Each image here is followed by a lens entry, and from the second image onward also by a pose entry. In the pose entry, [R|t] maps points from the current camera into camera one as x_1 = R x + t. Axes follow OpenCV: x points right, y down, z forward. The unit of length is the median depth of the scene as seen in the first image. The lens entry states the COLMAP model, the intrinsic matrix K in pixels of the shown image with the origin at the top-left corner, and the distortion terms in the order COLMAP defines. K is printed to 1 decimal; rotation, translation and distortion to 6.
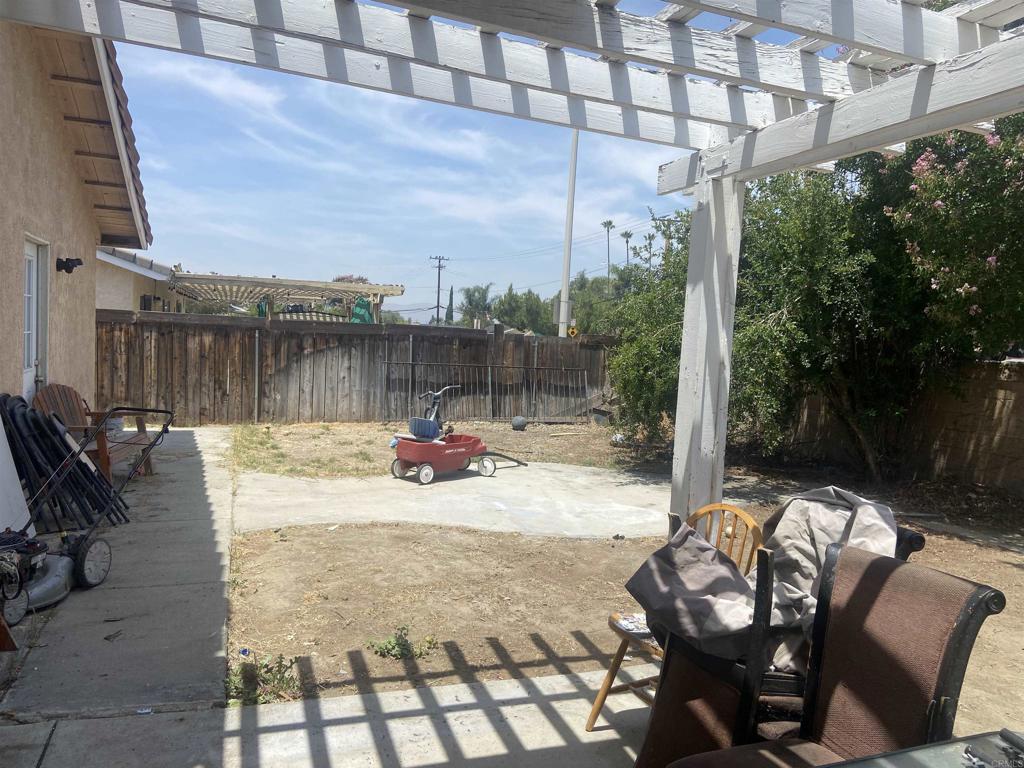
lens RADIAL K [[767.6, 0, 509.3], [0, 767.6, 383.3], [0, 0, 1]] dist [0.022714, -0.024209]
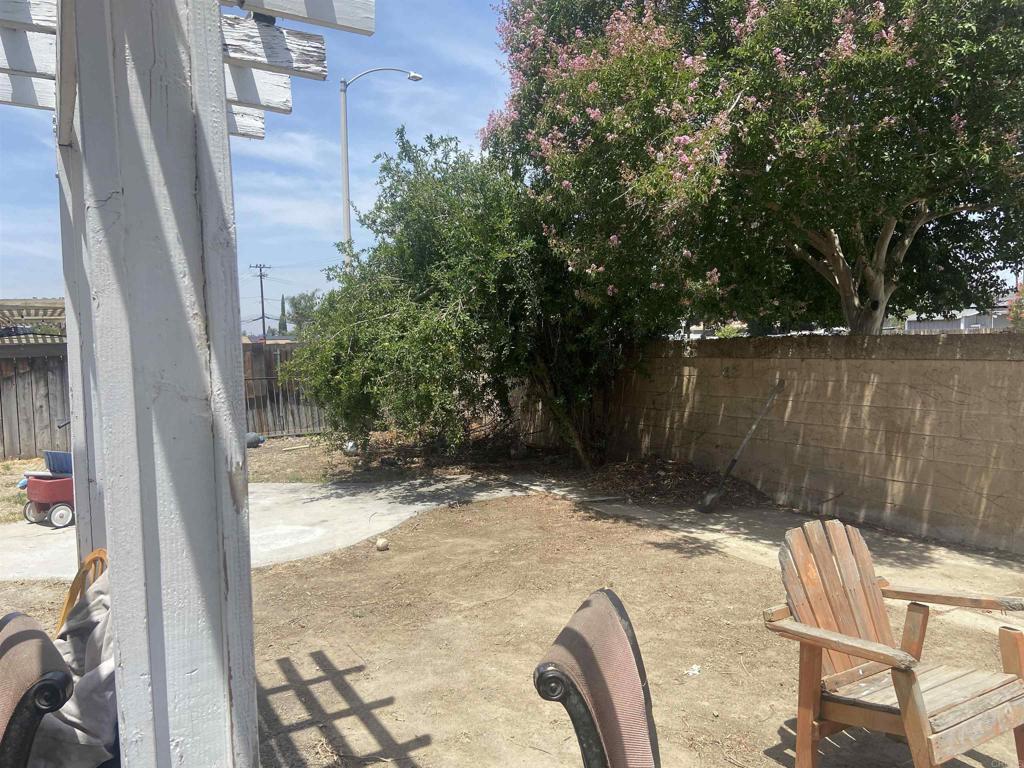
lens RADIAL K [[767.6, 0, 513.6], [0, 767.6, 385.2], [0, 0, 1]] dist [0.022714, -0.024209]
pose [[0.976625, -0.080975, 0.199112, 0.206490], [0.080769, 0.996691, 0.009171, 0.005112], [-0.199196, 0.007126, 0.979934, 0.046372]]
